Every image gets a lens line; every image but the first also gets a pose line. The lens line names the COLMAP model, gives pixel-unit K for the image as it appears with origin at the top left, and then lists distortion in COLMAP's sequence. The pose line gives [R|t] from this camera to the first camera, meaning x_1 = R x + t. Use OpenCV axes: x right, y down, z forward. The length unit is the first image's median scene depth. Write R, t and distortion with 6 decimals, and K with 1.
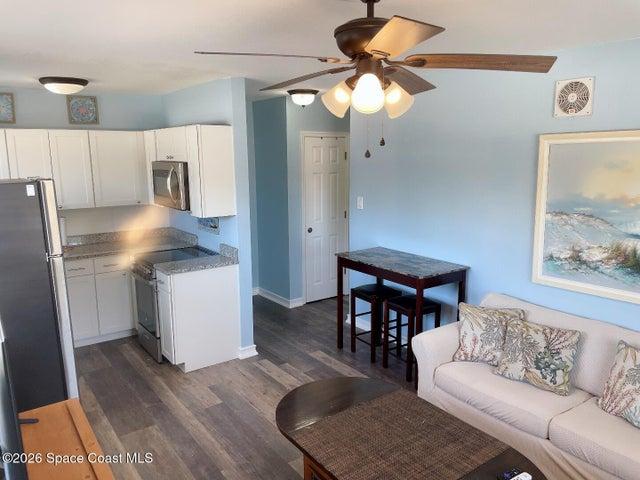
lens RADIAL K [[485.7, 0, 319.0], [0, 485.7, 236.3], [0, 0, 1]] dist [0.098129, -0.125368]
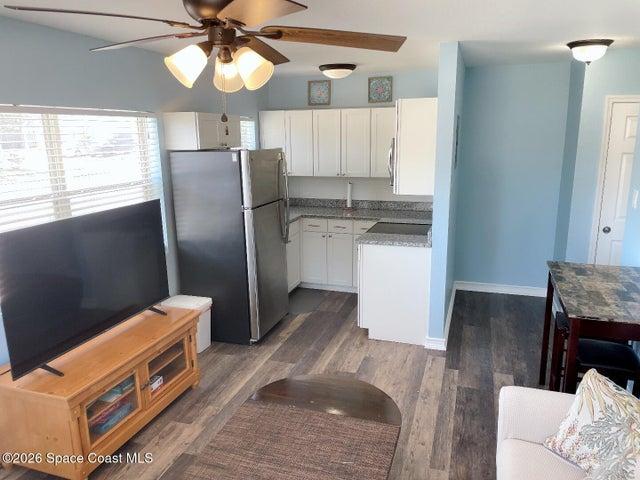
lens RADIAL K [[479.9, 0, 320.0], [0, 479.9, 240.0], [0, 0, 1]] dist [0.084937, -0.120056]
pose [[0.590452, 0.179474, -0.786864, 0.456654], [-0.132555, 0.983286, 0.124808, -0.047637], [0.796113, 0.030610, 0.604374, 0.290458]]
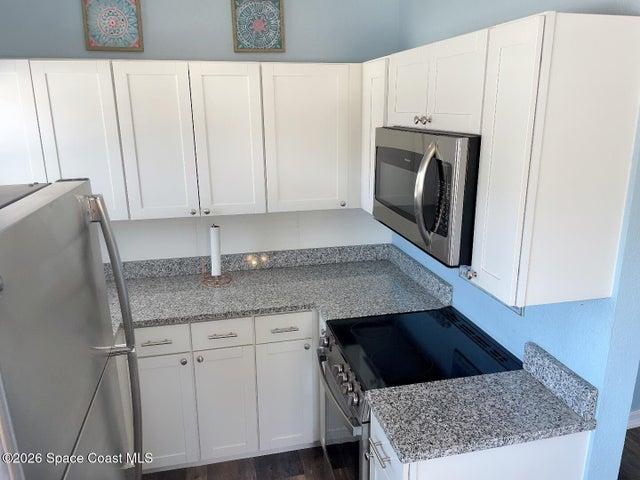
lens RADIAL K [[479.9, 0, 320.0], [0, 479.9, 240.0], [0, 0, 1]] dist [0.084937, -0.120056]
pose [[0.923144, 0.104238, -0.370053, -0.246950], [-0.066206, 0.991265, 0.114064, -0.112369], [0.378711, -0.080797, 0.921982, 0.650205]]
